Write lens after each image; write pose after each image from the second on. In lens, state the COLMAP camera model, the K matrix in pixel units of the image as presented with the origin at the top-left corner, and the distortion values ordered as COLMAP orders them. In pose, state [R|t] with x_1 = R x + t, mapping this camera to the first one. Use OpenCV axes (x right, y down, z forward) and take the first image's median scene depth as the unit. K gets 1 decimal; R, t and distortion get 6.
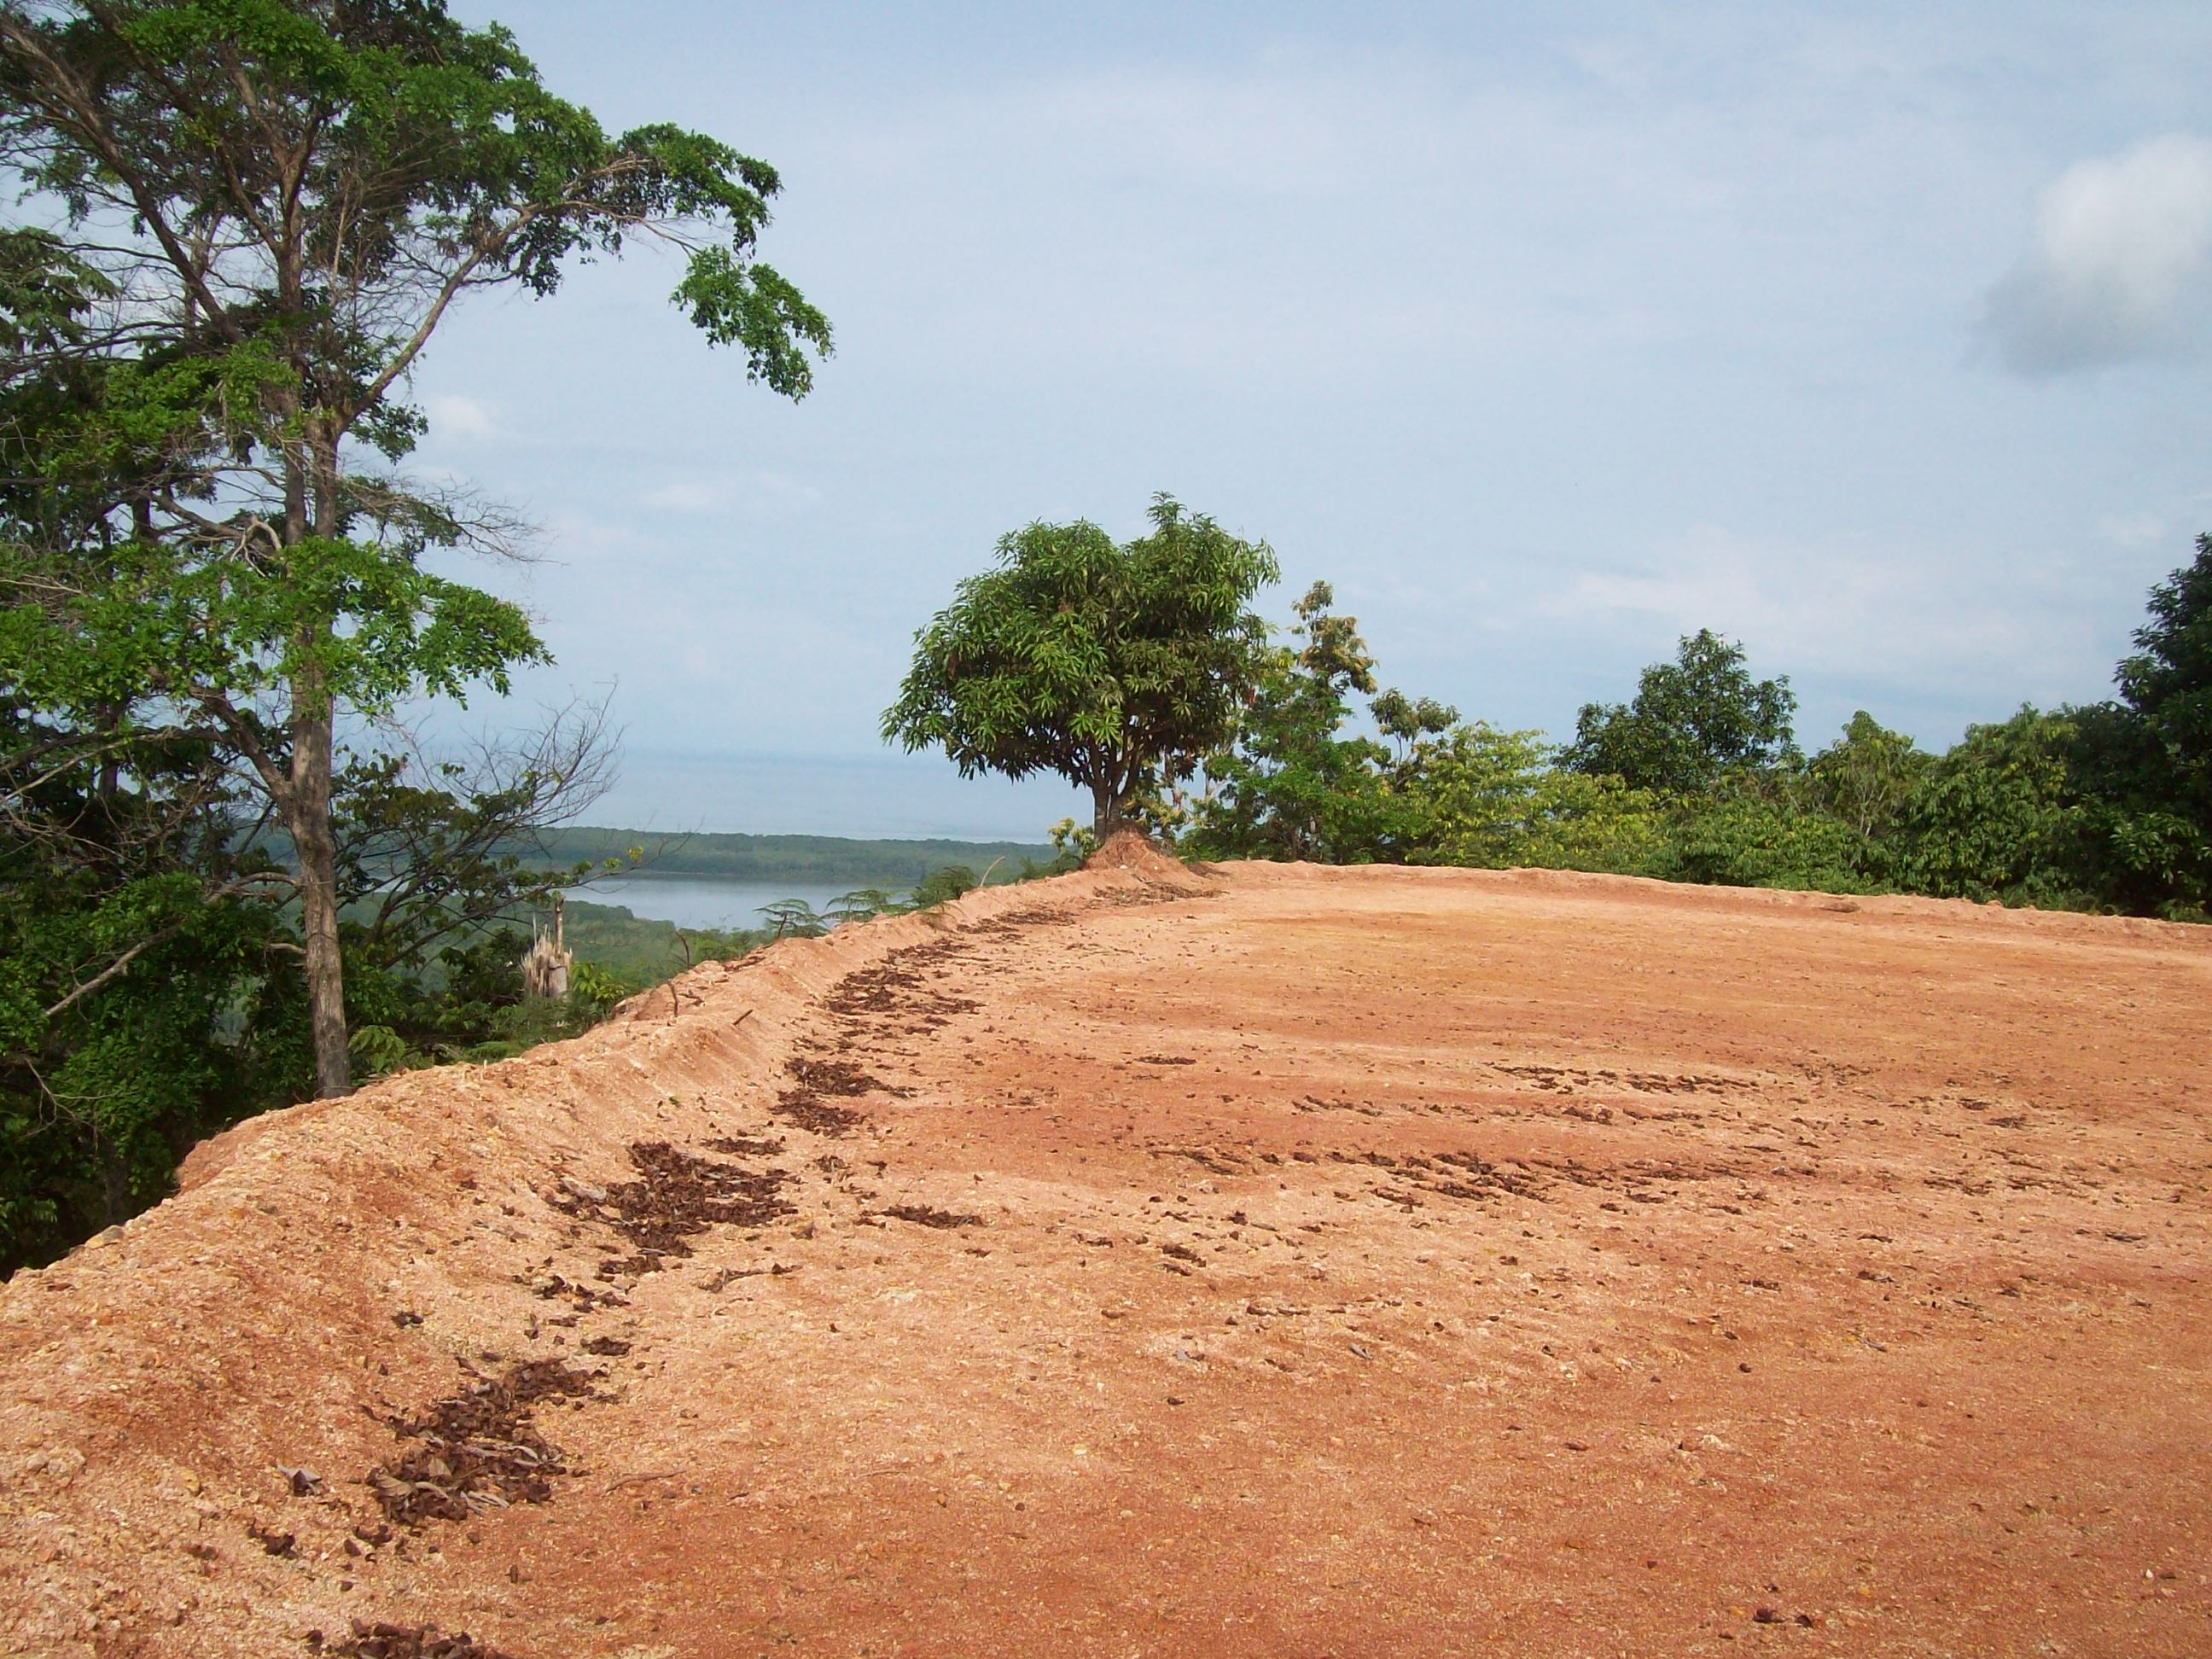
lens RADIAL K [[2399.0, 0, 1106.0], [0, 2399.0, 829.5], [0, 0, 1]] dist [-0.173590, 0.142628]
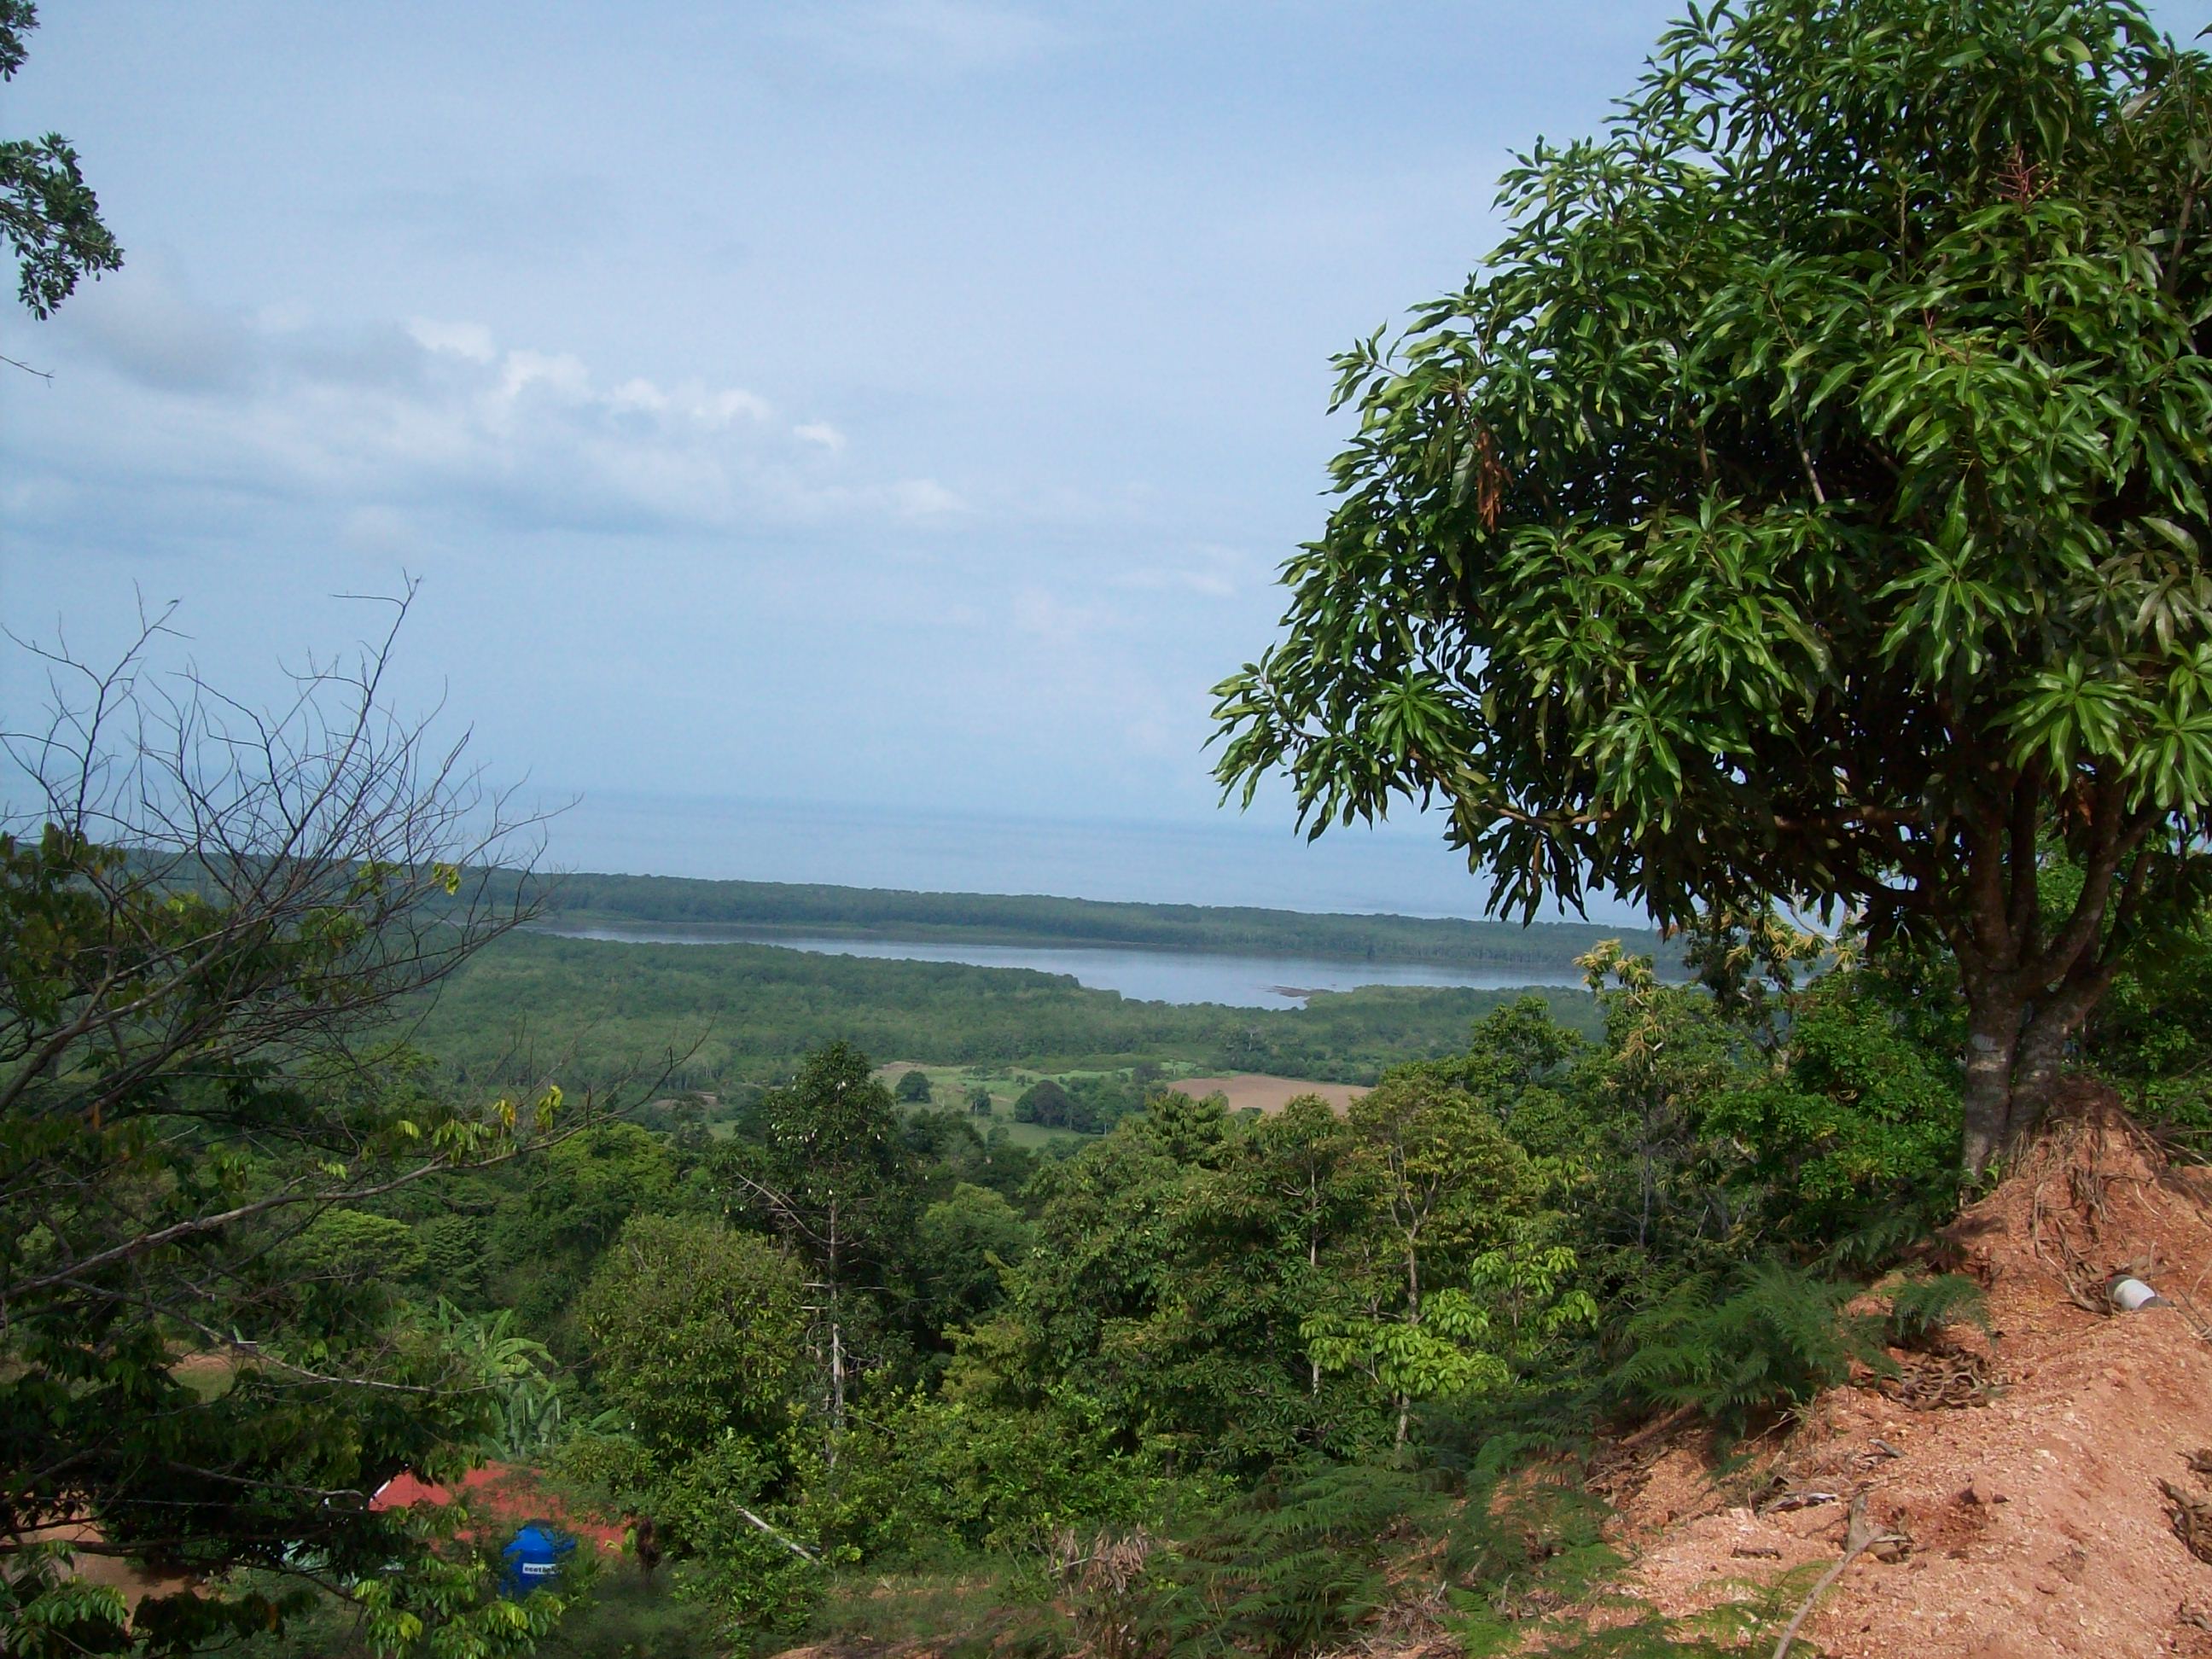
lens RADIAL K [[2399.0, 0, 1106.0], [0, 2399.0, 829.5], [0, 0, 1]] dist [-0.173590, 0.142628]
pose [[0.982454, 0.014259, -0.185959, -0.038458], [-0.019950, 0.999387, -0.028766, -0.016775], [0.185435, 0.031971, 0.982136, 0.508213]]
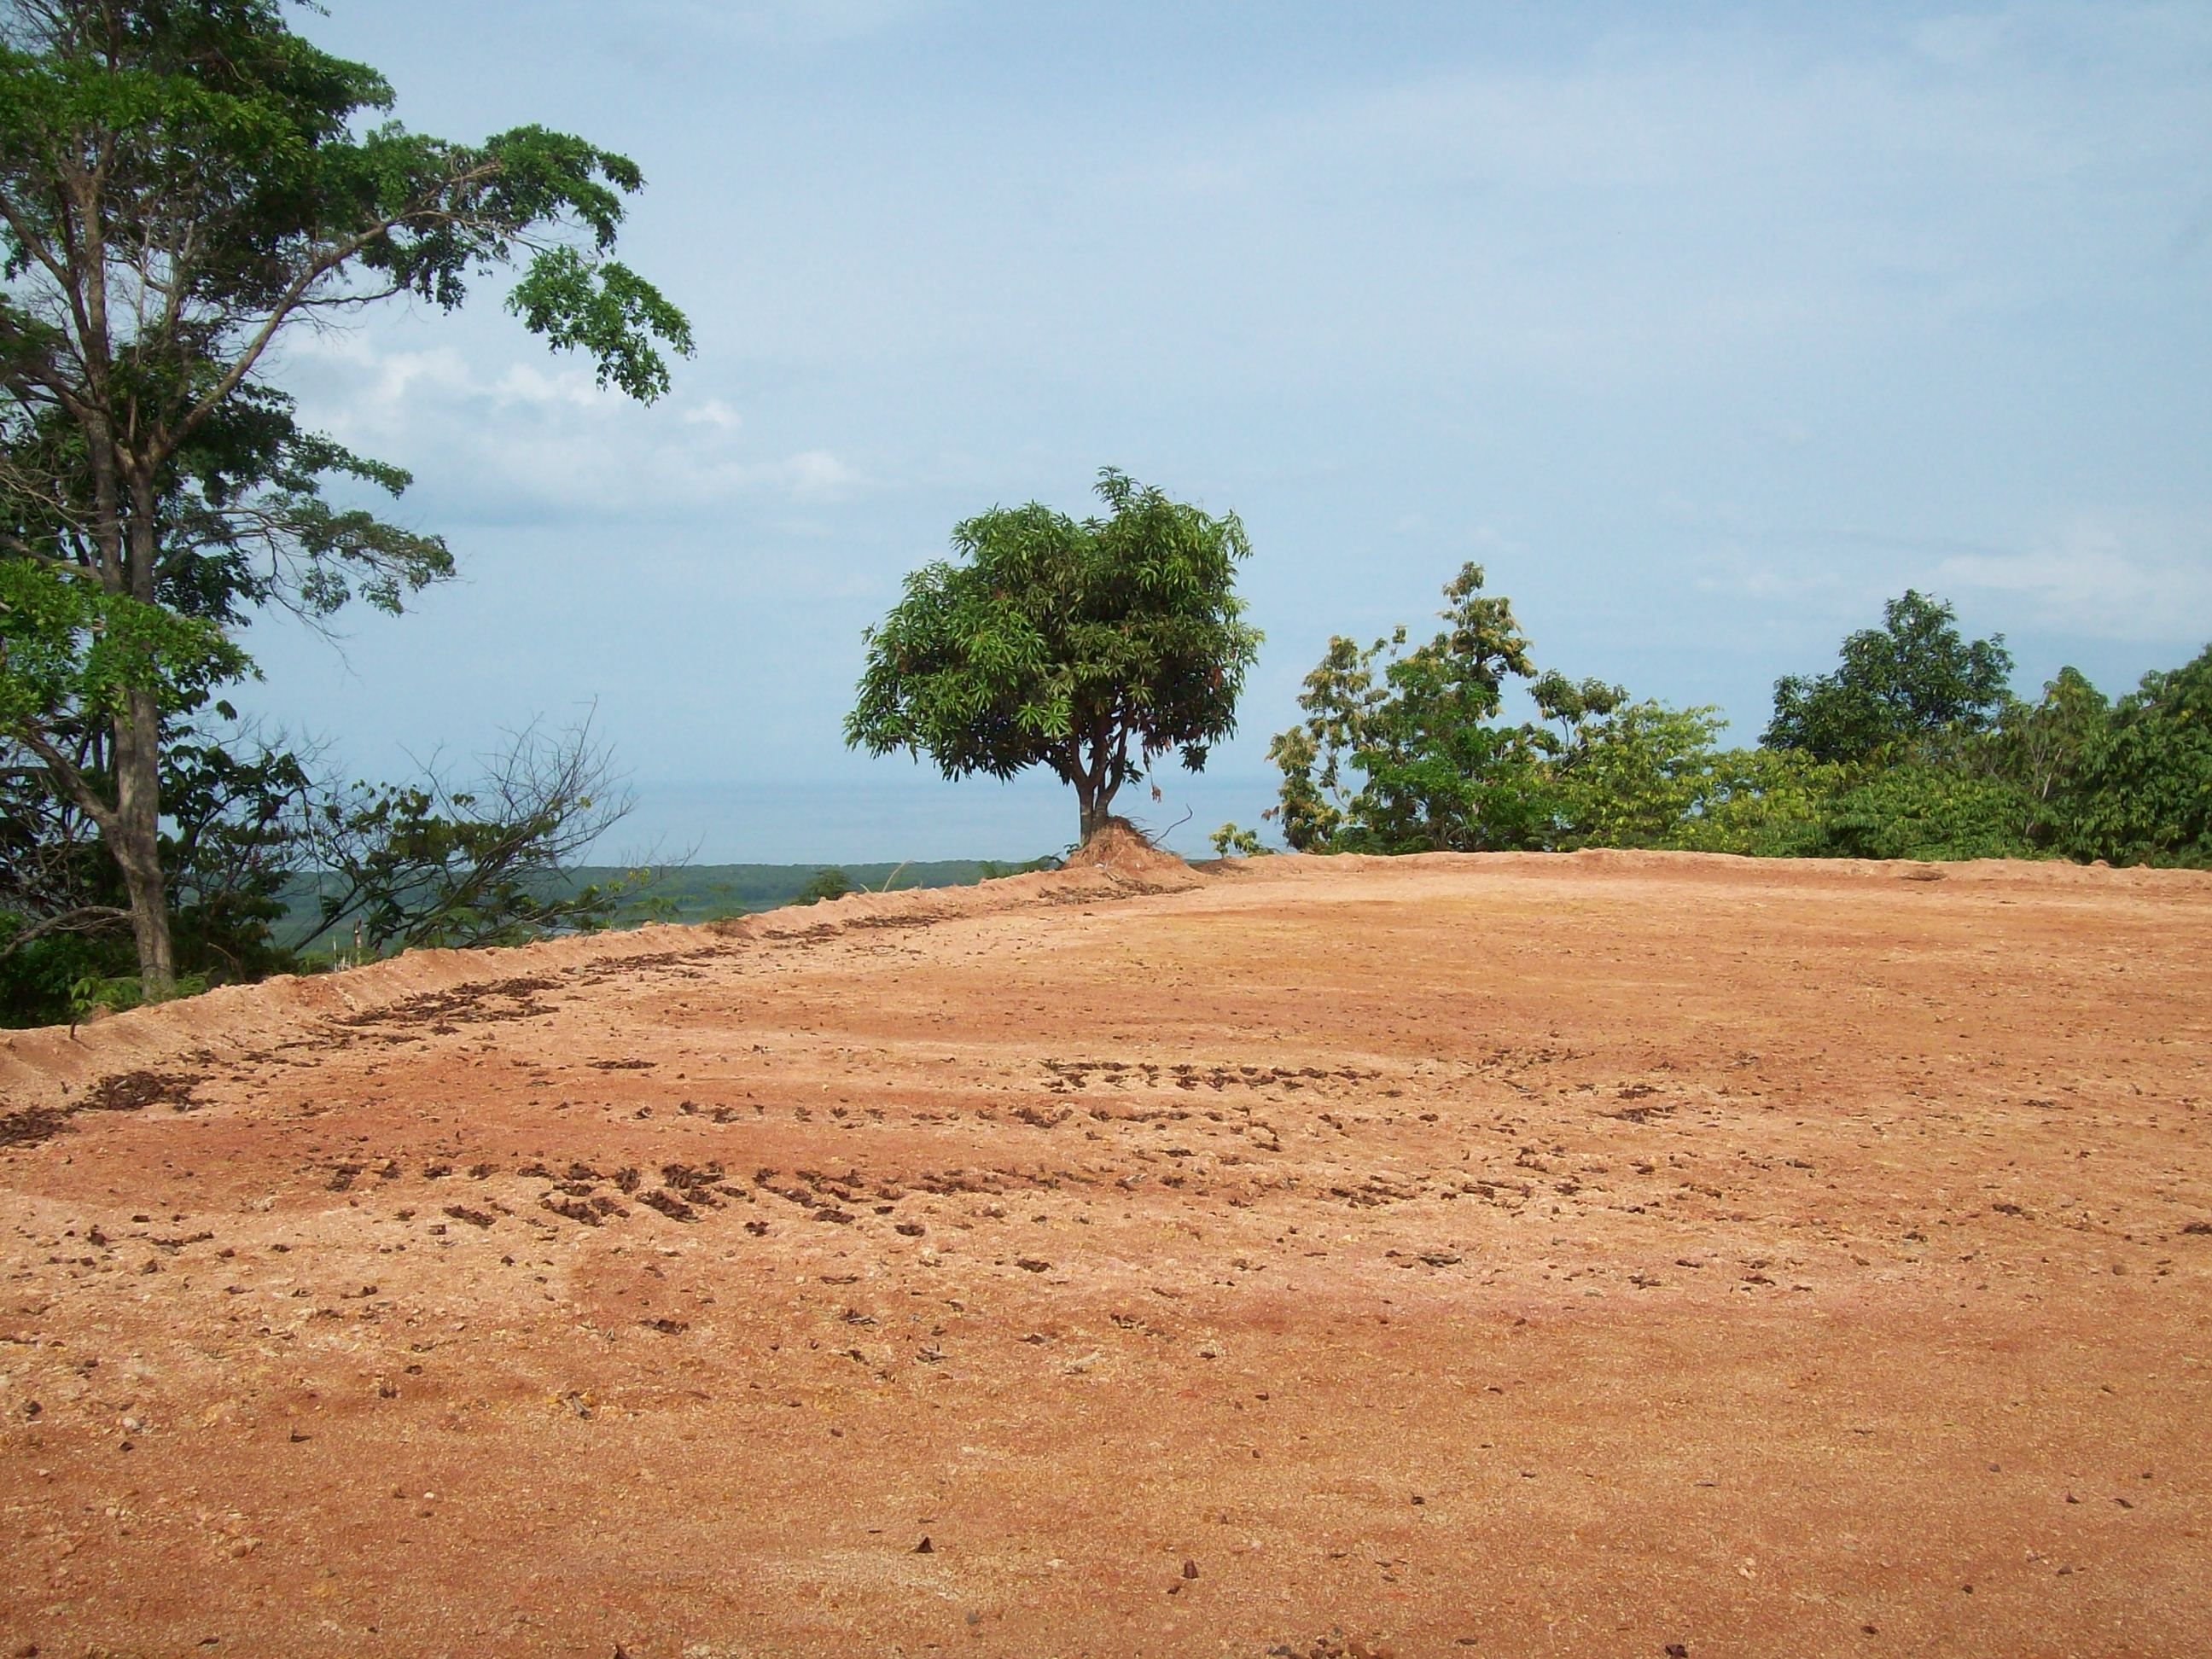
lens RADIAL K [[2399.0, 0, 1106.0], [0, 2399.0, 829.5], [0, 0, 1]] dist [-0.173590, 0.142628]
pose [[0.987145, -0.047720, -0.152536, 0.107299], [0.046508, 0.998852, -0.011509, 0.008573], [0.152910, 0.004267, 0.988231, 0.046031]]
